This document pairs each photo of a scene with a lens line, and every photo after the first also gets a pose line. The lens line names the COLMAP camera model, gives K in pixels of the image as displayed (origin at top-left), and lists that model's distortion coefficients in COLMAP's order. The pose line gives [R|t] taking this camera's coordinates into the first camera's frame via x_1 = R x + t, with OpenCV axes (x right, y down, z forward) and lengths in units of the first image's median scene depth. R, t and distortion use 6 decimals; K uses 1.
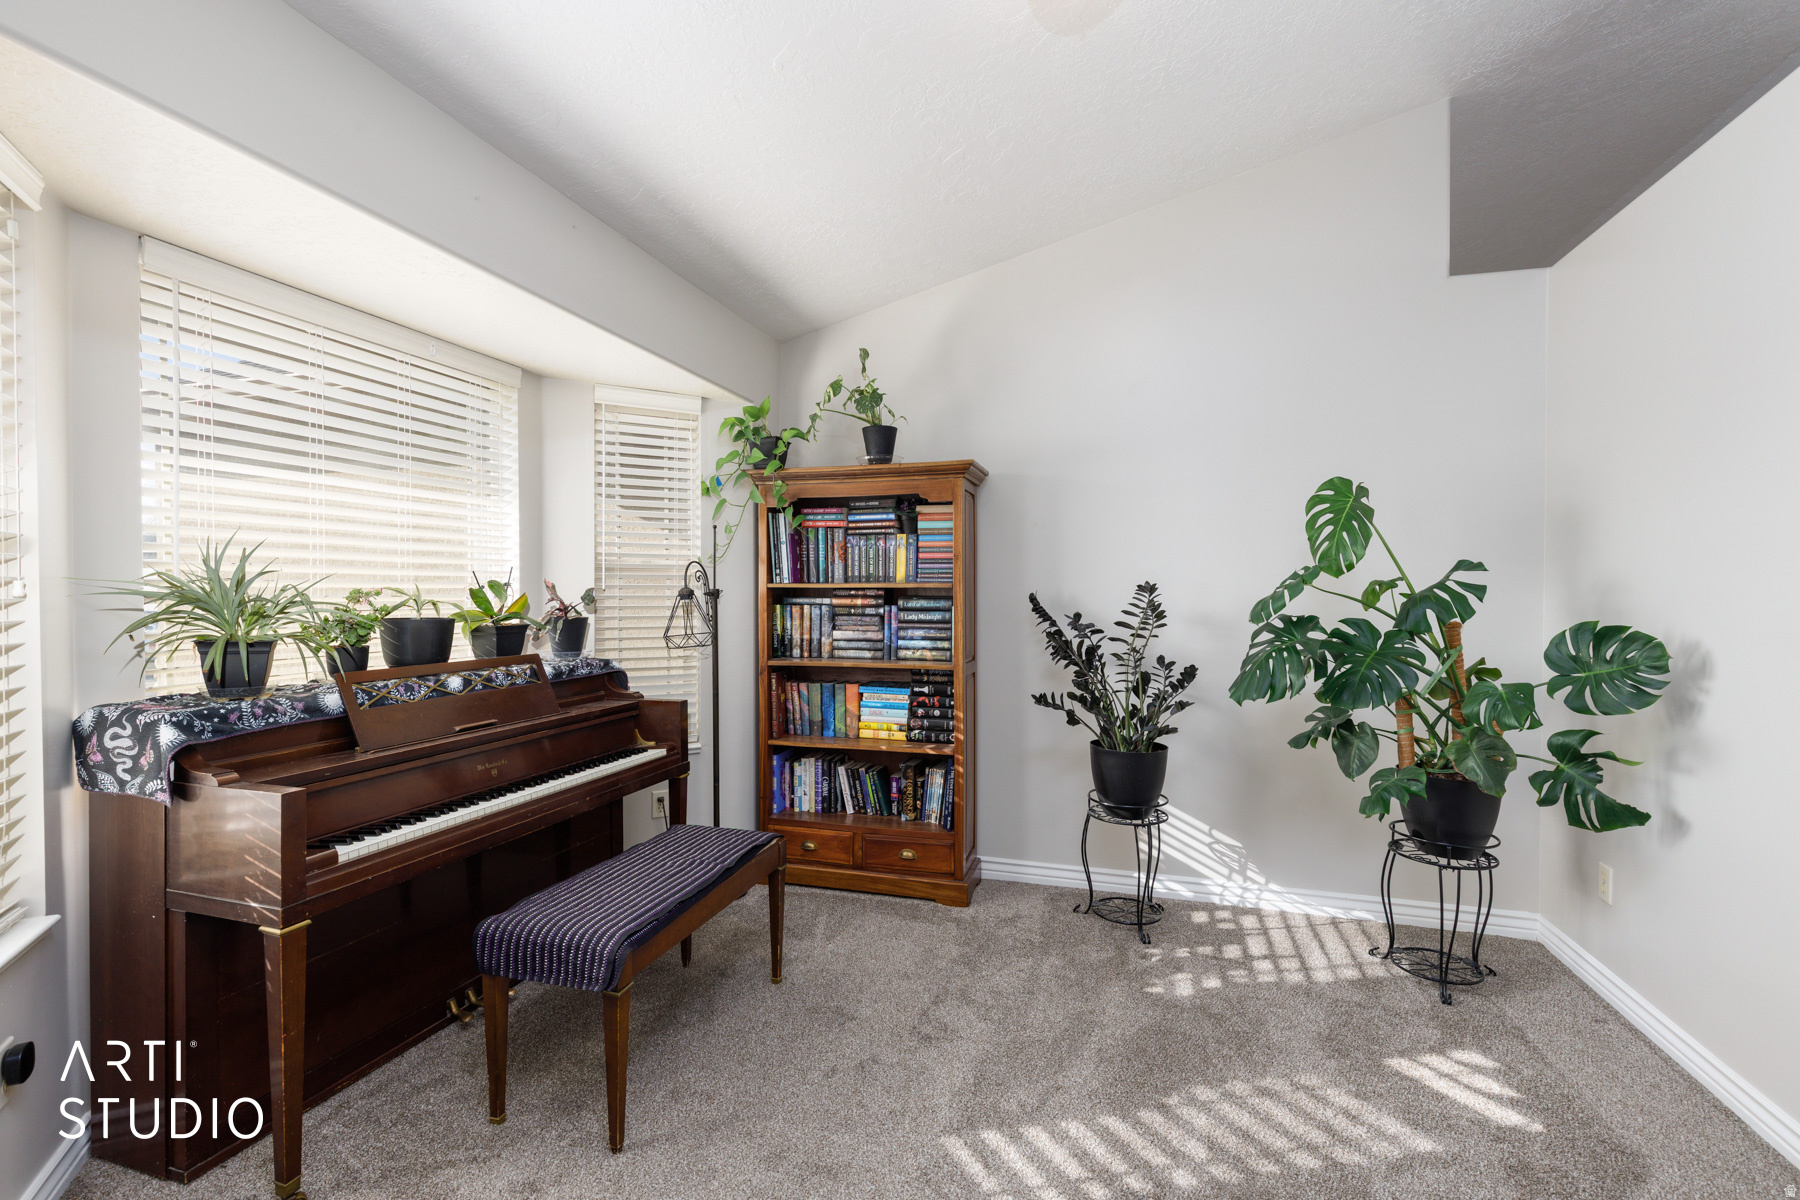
lens RADIAL K [[802.2, 0, 899.2], [0, 802.2, 601.9], [0, 0, 1]] dist [0.000619, 0.000250]
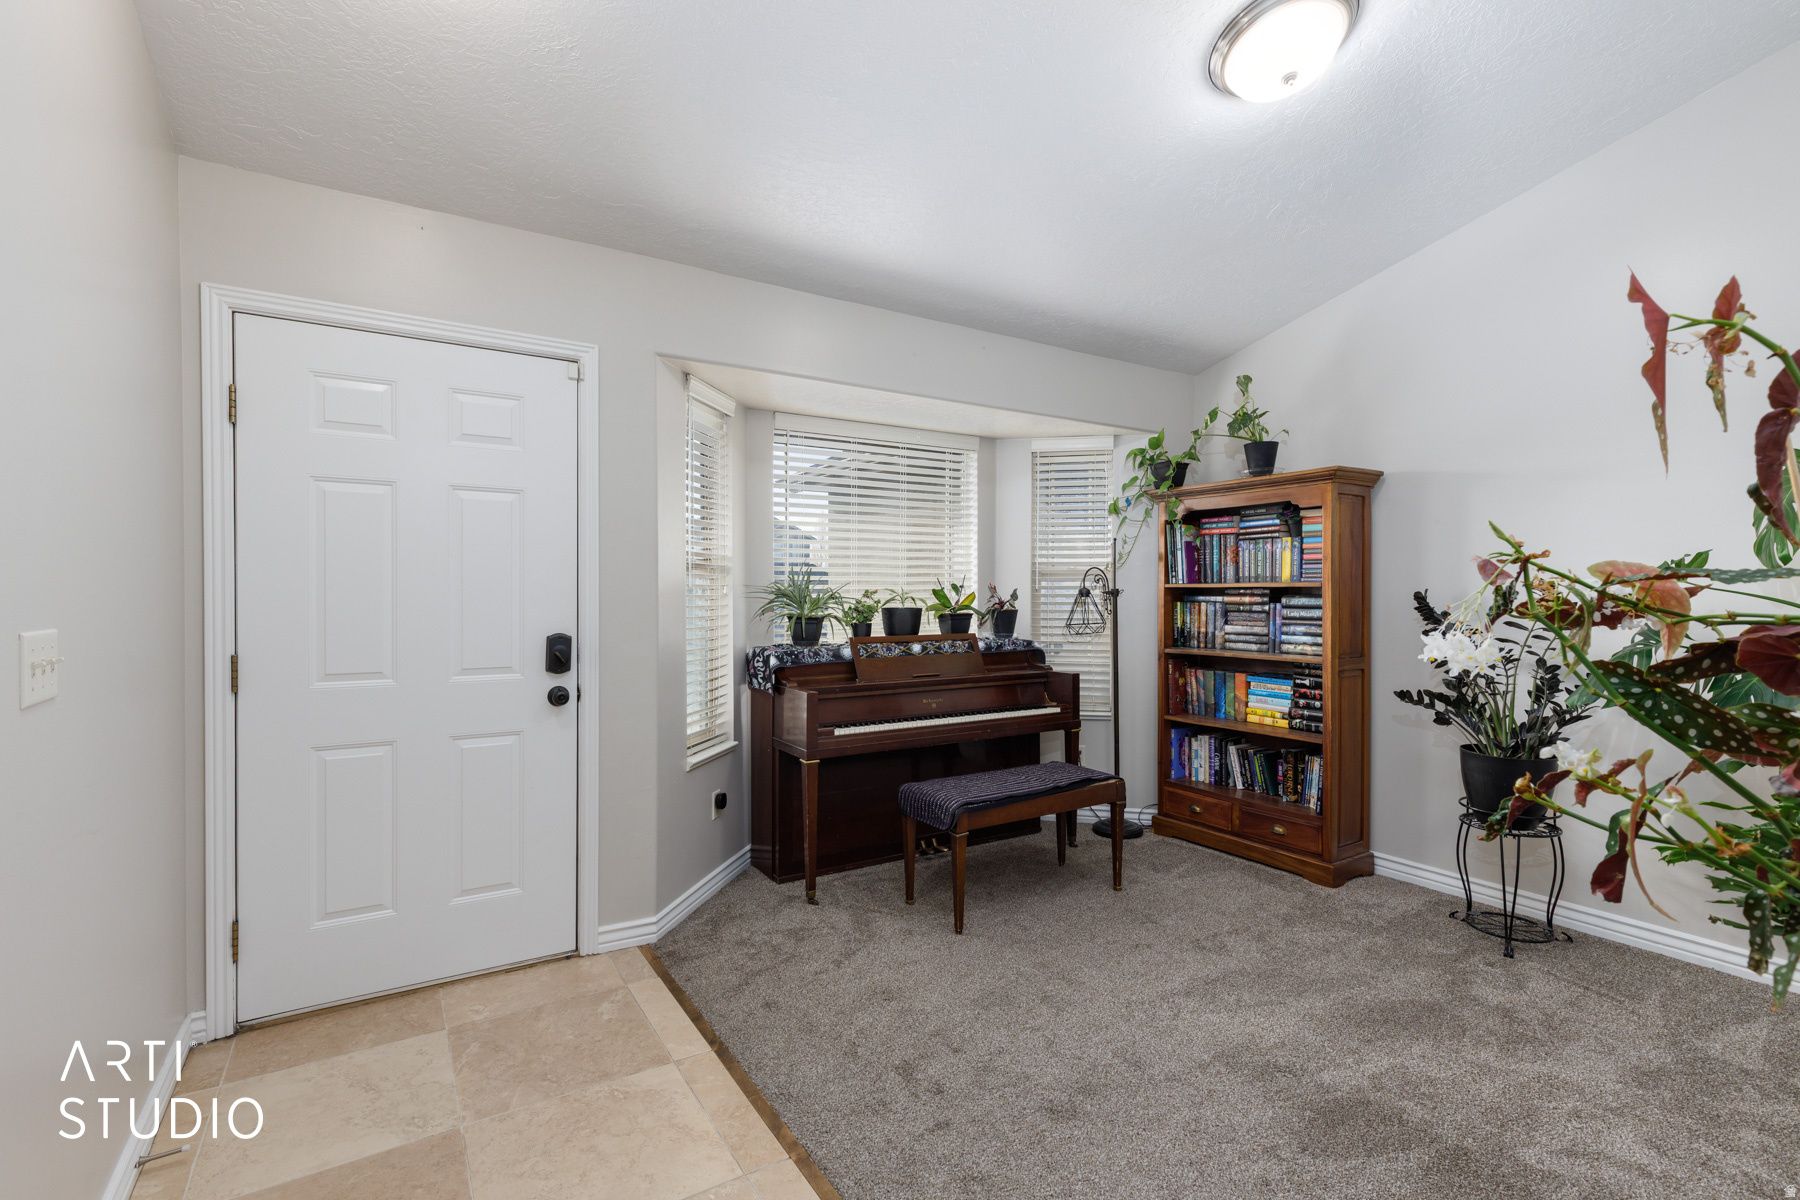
lens RADIAL K [[816.2, 0, 910.3], [0, 816.2, 597.2], [0, 0, 1]] dist [0.000092, -0.000086]
pose [[0.766560, 0.001685, -0.642171, 0.328375], [-0.006070, 0.999971, -0.004622, 0.004459], [0.642144, 0.007442, 0.766548, -0.175910]]
